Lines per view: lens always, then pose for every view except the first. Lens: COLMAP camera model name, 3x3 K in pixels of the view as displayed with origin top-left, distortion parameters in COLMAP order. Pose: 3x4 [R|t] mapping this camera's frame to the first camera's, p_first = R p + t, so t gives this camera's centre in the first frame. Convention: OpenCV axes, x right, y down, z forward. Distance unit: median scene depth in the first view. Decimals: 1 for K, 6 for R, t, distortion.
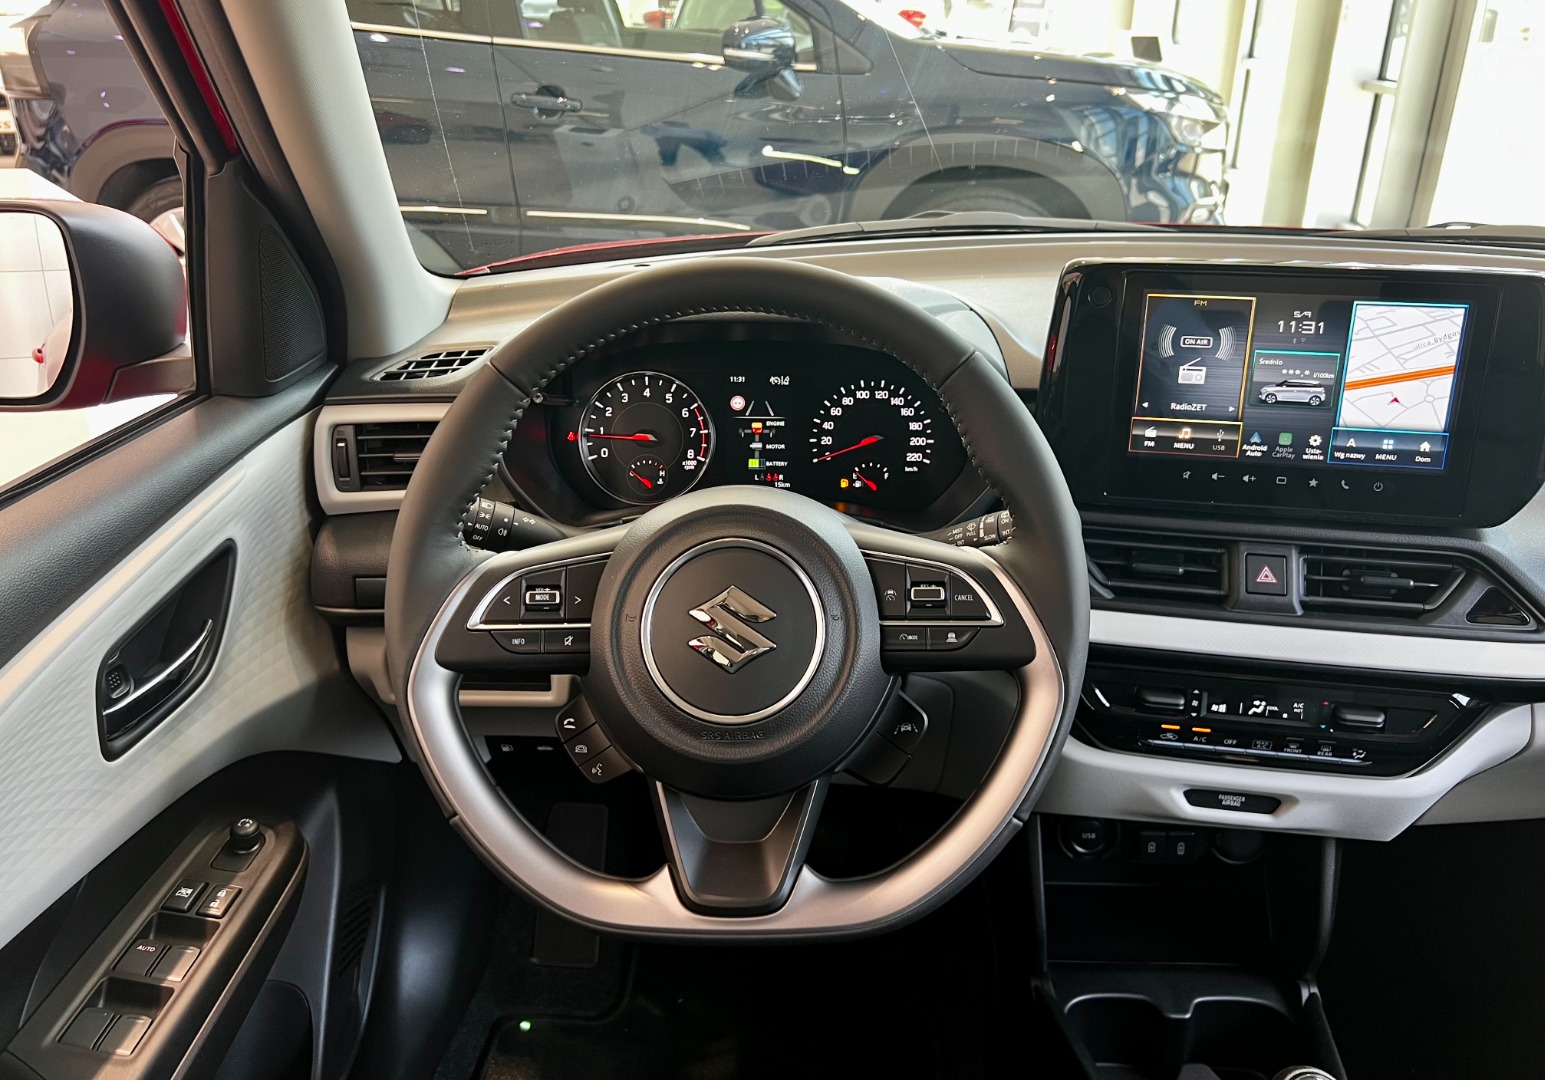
lens RADIAL K [[1152.0, 0, 773.7], [0, 1152.0, 497.5], [0, 0, 1]] dist [0.086017, -0.146871]
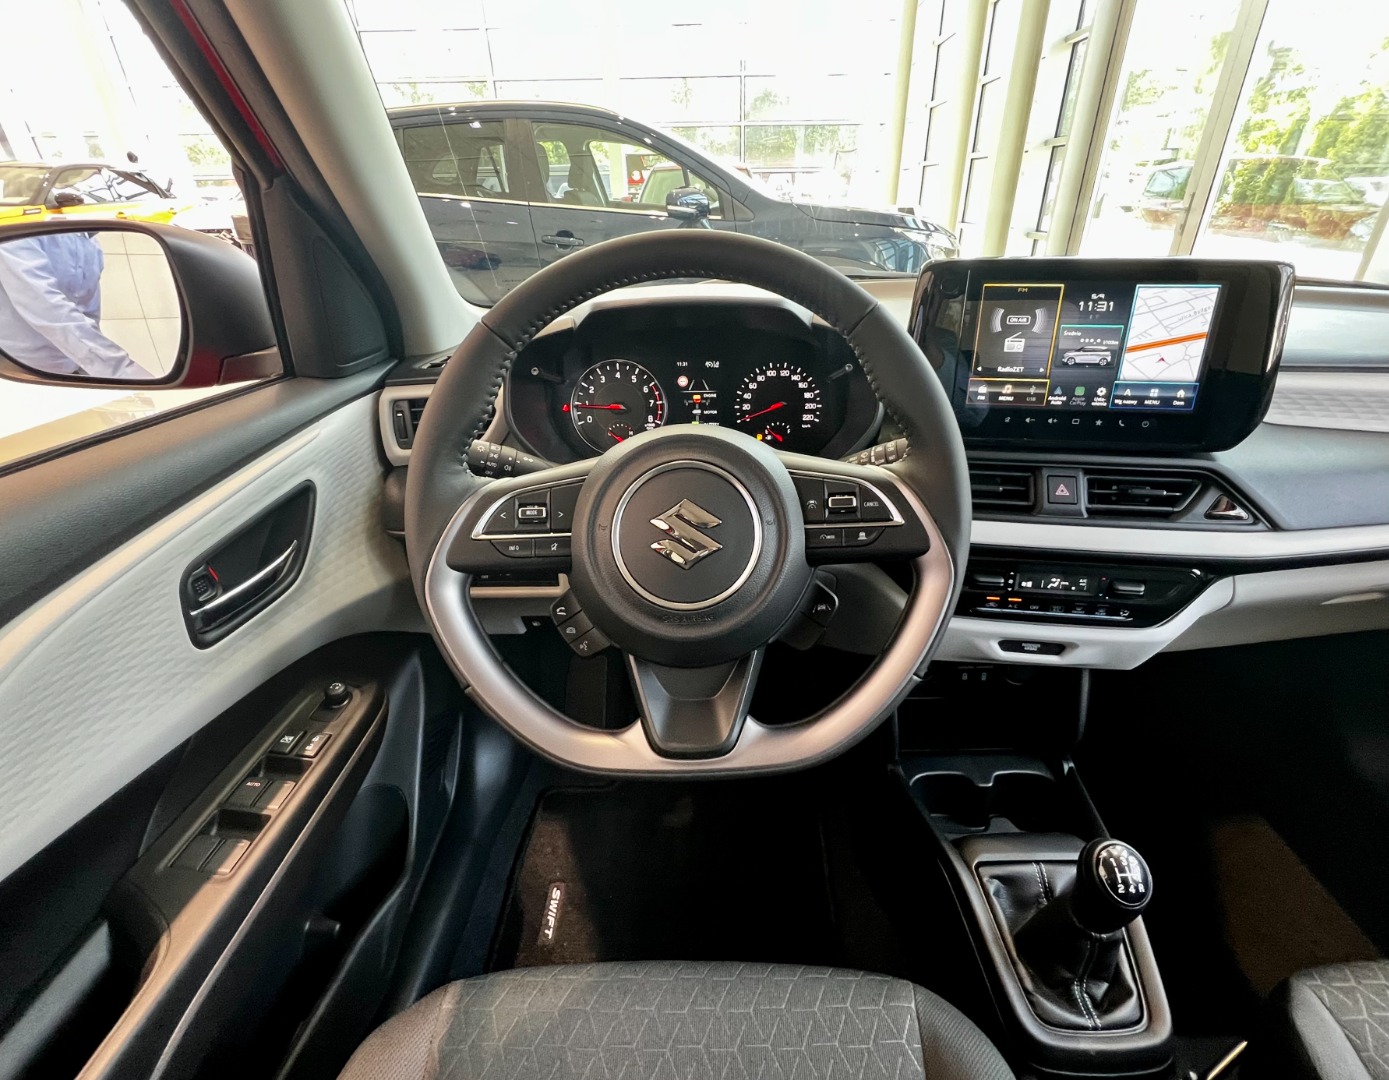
lens RADIAL K [[624.7, 0, 723.9], [0, 624.7, 523.2], [0, 0, 1]] dist [-0.000583, 0.000023]
pose [[0.999066, -0.024344, 0.035704, -0.014927], [0.021677, 0.997076, 0.073276, 0.042836], [-0.037383, -0.072434, 0.996672, 0.261286]]
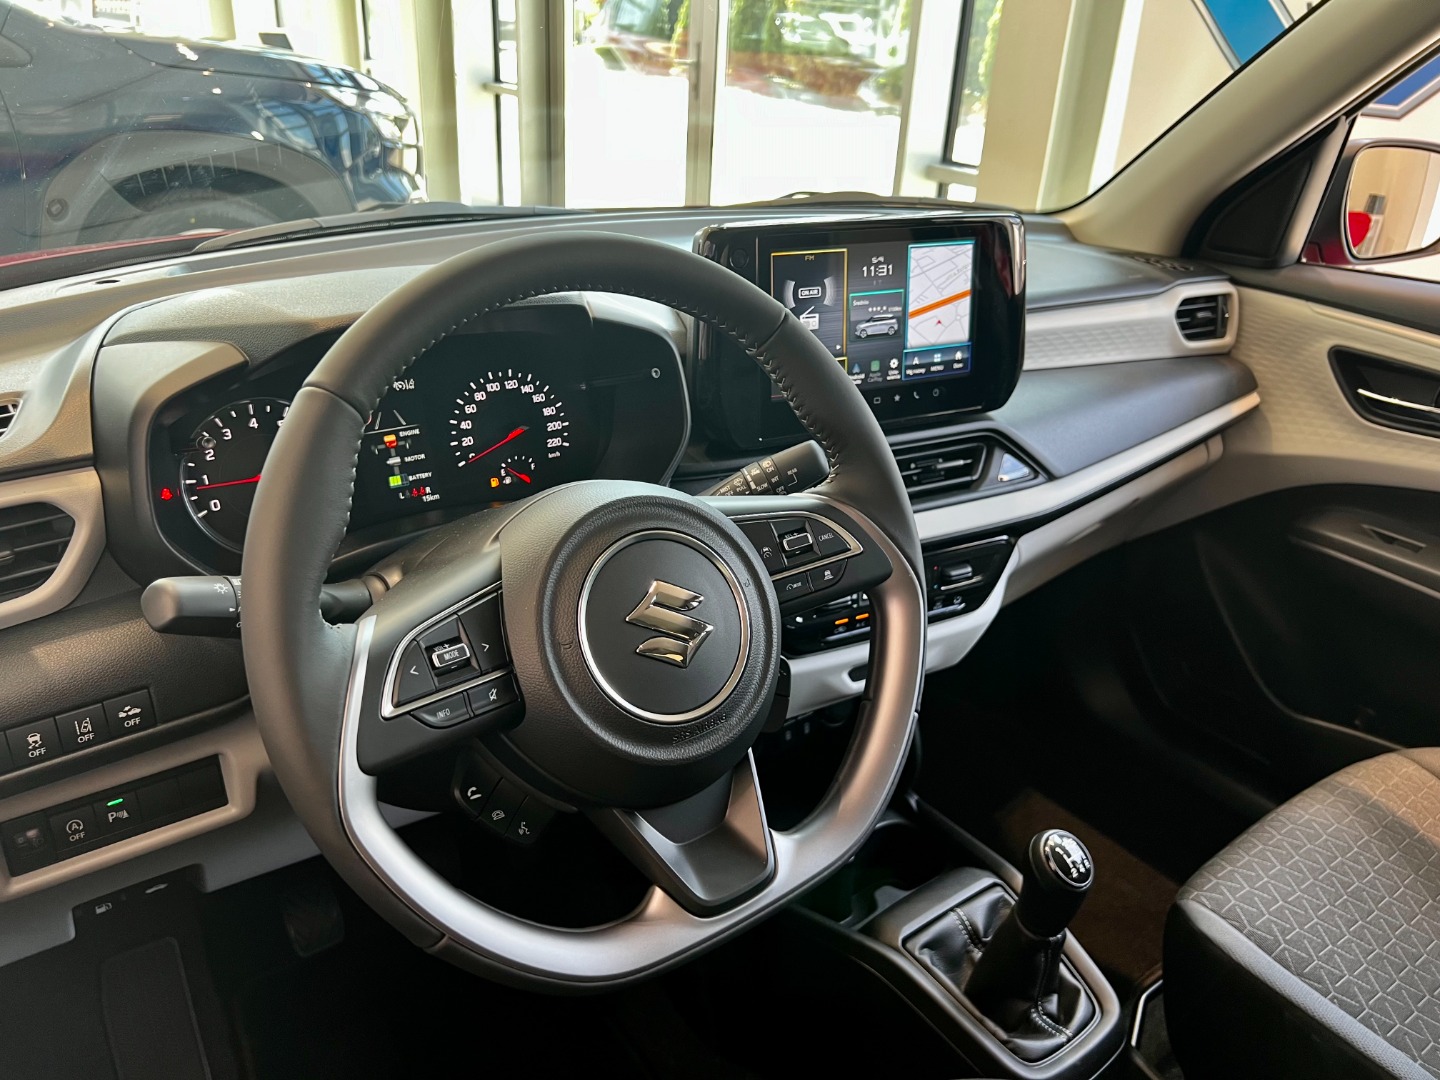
lens RADIAL K [[1086.9, 0, 720.0], [0, 1086.9, 540.0], [0, 0, 1]] dist [0.155739, -0.308178]
pose [[0.764255, -0.231637, 0.601879, -0.412746], [0.203850, 0.972188, 0.115307, -0.037872], [-0.611849, 0.034569, 0.790219, 0.201265]]
